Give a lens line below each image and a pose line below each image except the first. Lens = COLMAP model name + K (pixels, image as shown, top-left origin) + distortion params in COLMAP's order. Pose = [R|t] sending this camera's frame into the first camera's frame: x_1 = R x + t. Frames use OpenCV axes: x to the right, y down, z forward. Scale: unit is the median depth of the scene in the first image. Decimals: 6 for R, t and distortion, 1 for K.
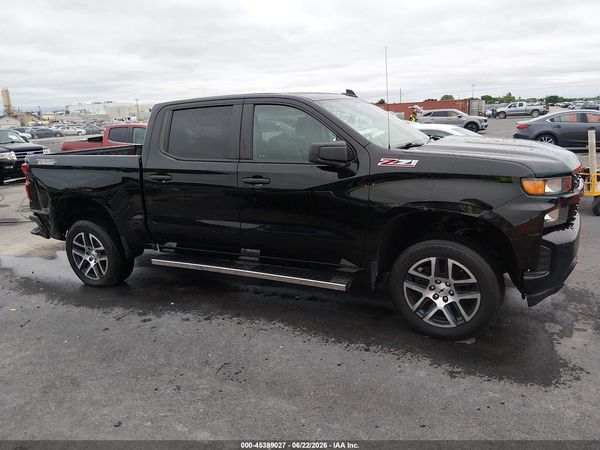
lens RADIAL K [[457.2, 0, 304.3], [0, 457.2, 223.7], [0, 0, 1]] dist [0.090326, -0.145304]
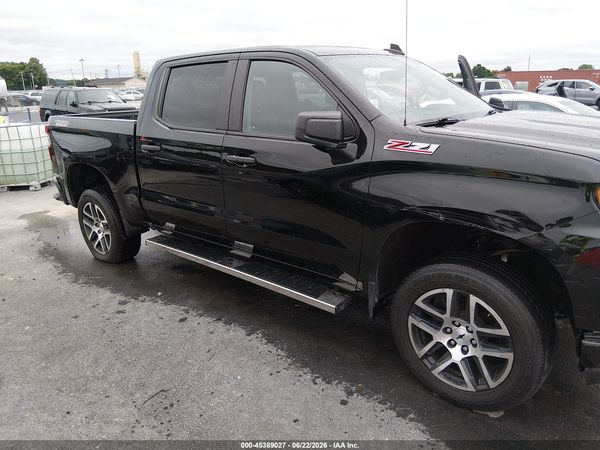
lens RADIAL K [[457.2, 0, 304.3], [0, 457.2, 223.7], [0, 0, 1]] dist [0.090326, -0.145304]
pose [[0.972156, 0.089028, -0.216762, 0.201586], [-0.074552, 0.994461, 0.074087, -0.055572], [0.222157, -0.055864, 0.973409, 0.278422]]
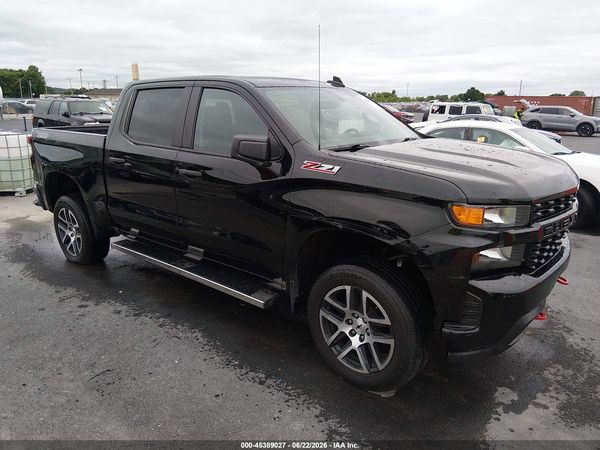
lens RADIAL K [[457.2, 0, 304.3], [0, 457.2, 223.7], [0, 0, 1]] dist [0.090326, -0.145304]
pose [[0.972169, 0.110613, -0.206525, 0.345588], [-0.104614, 0.993717, 0.039779, -0.059360], [0.209627, -0.017067, 0.977632, 0.176871]]
